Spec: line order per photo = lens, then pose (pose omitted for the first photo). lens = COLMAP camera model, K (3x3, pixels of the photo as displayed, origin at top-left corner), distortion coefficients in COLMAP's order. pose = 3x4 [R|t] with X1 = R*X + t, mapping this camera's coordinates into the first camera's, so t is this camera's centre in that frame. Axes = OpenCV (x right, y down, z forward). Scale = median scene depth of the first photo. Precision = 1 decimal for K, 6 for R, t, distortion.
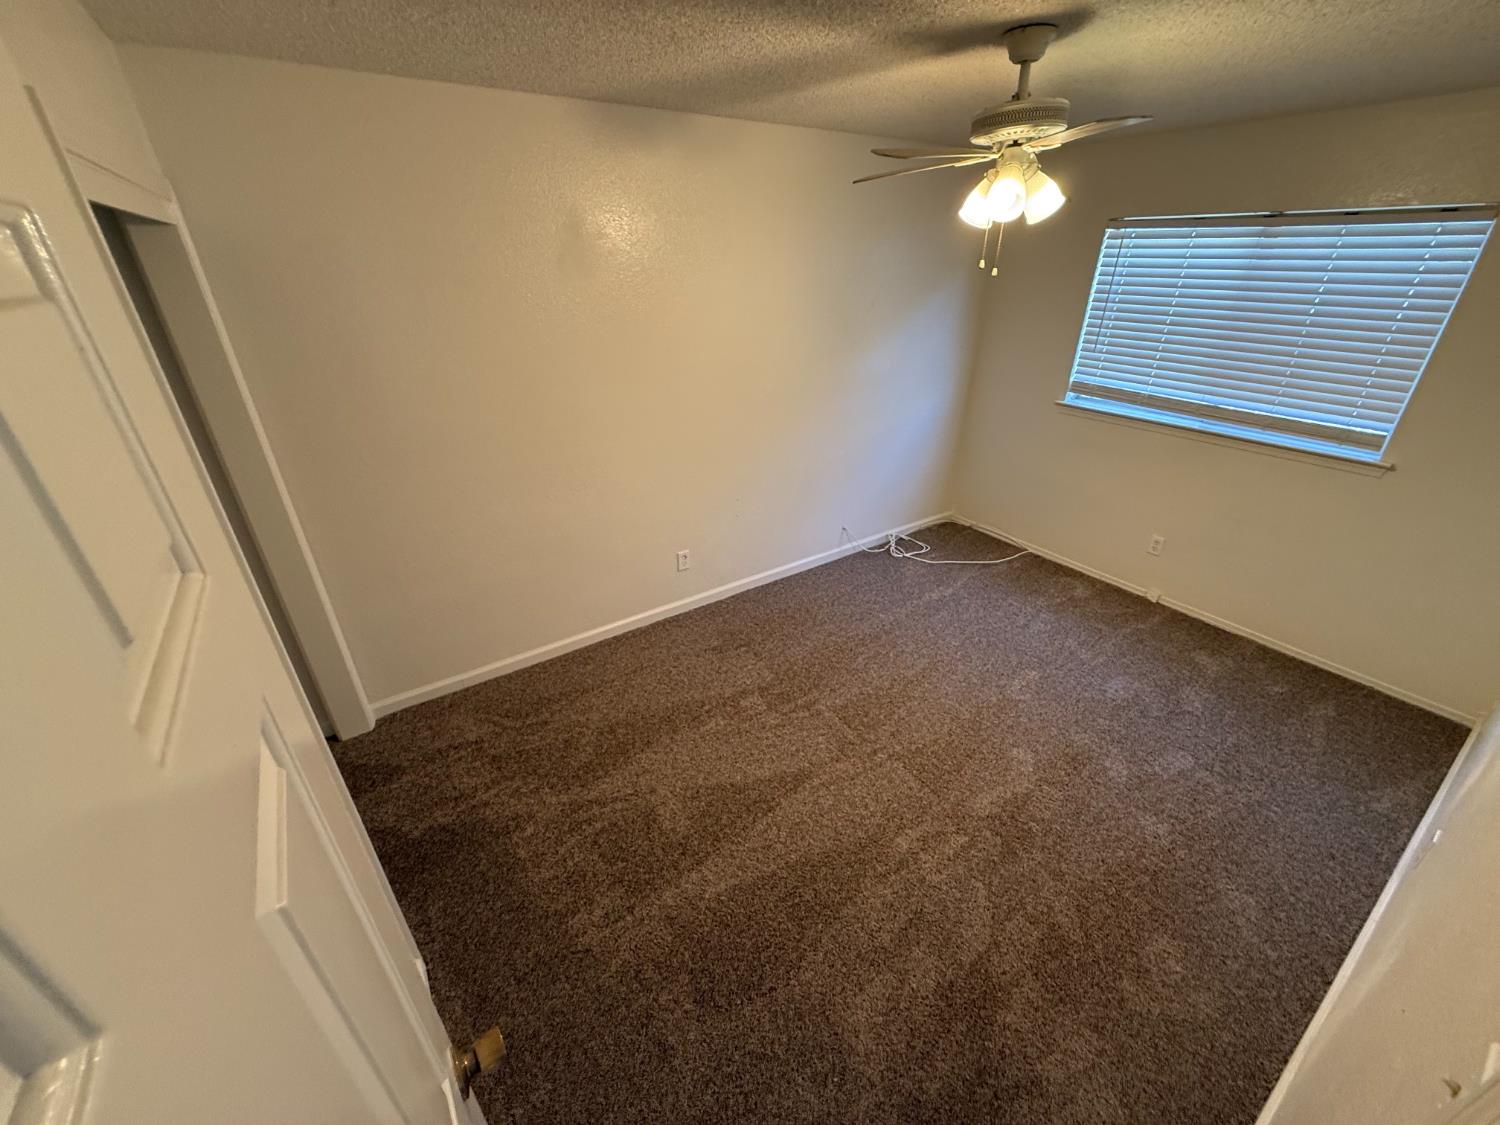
lens RADIAL K [[599.5, 0, 747.3], [0, 599.5, 563.1], [0, 0, 1]] dist [-0.000765, -0.000574]
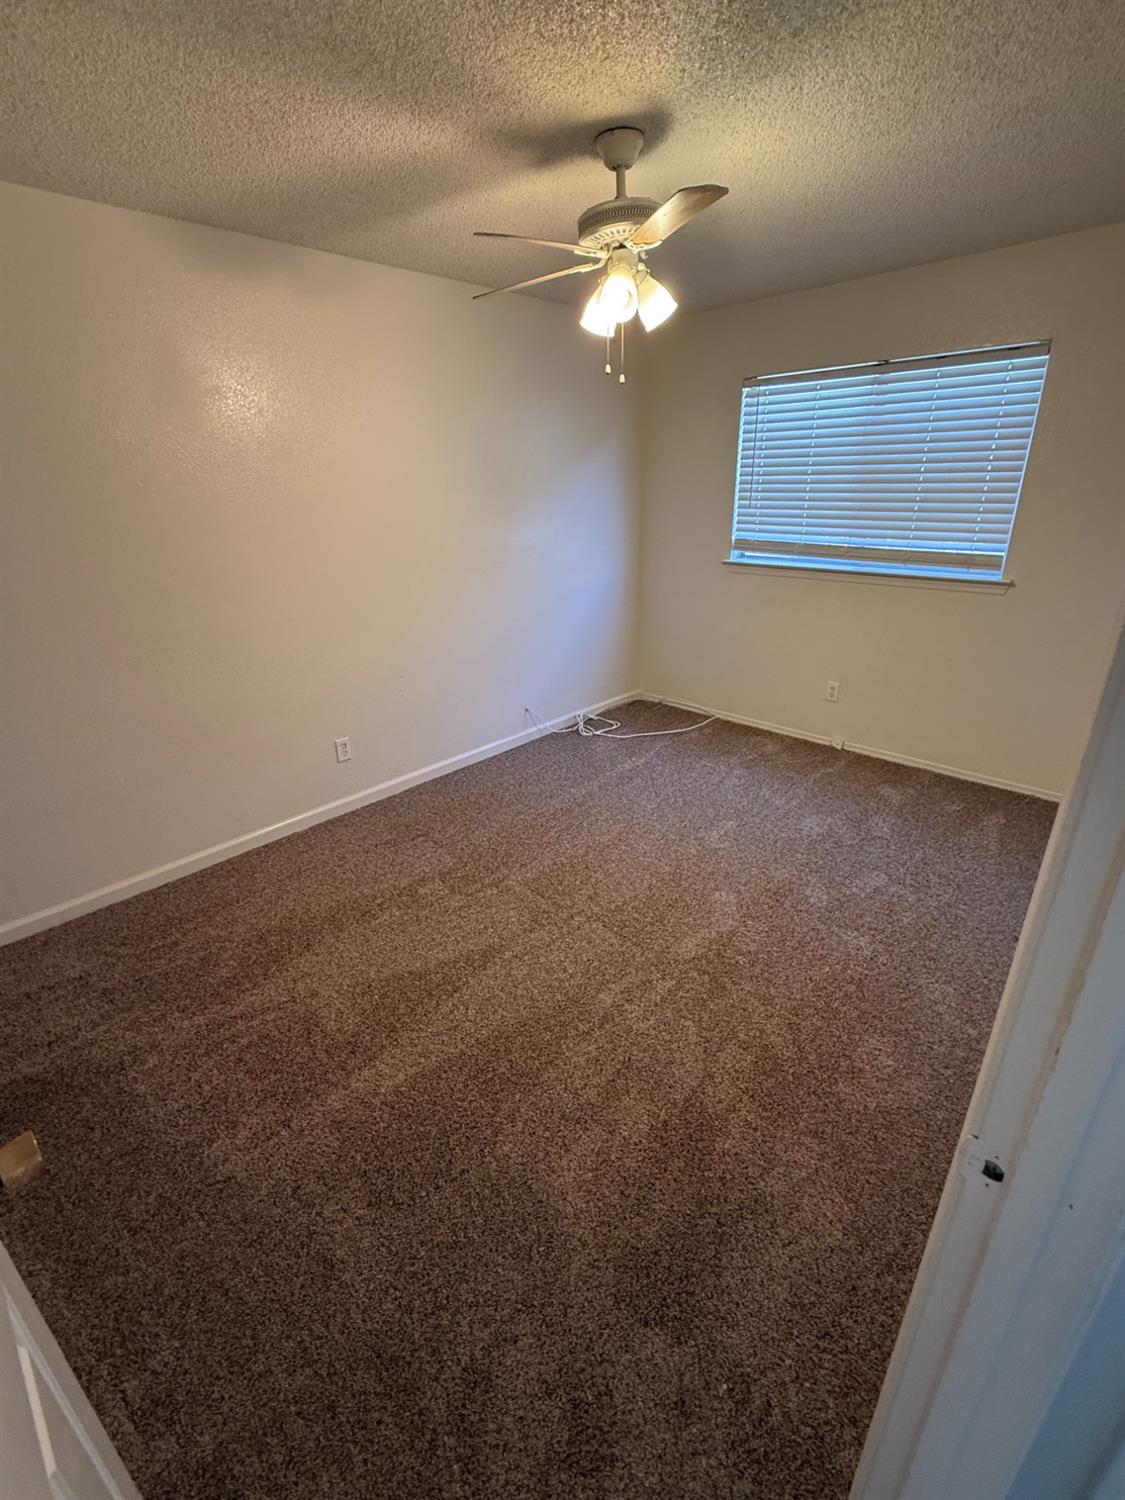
lens RADIAL K [[660.1, 0, 565.7], [0, 660.1, 749.0], [0, 0, 1]] dist [-0.002006, 0.000633]
pose [[0.978528, -0.095271, 0.182772, 0.052933], [0.111091, 0.990718, -0.078339, 0.161779], [-0.173612, 0.096961, 0.980029, 0.005641]]
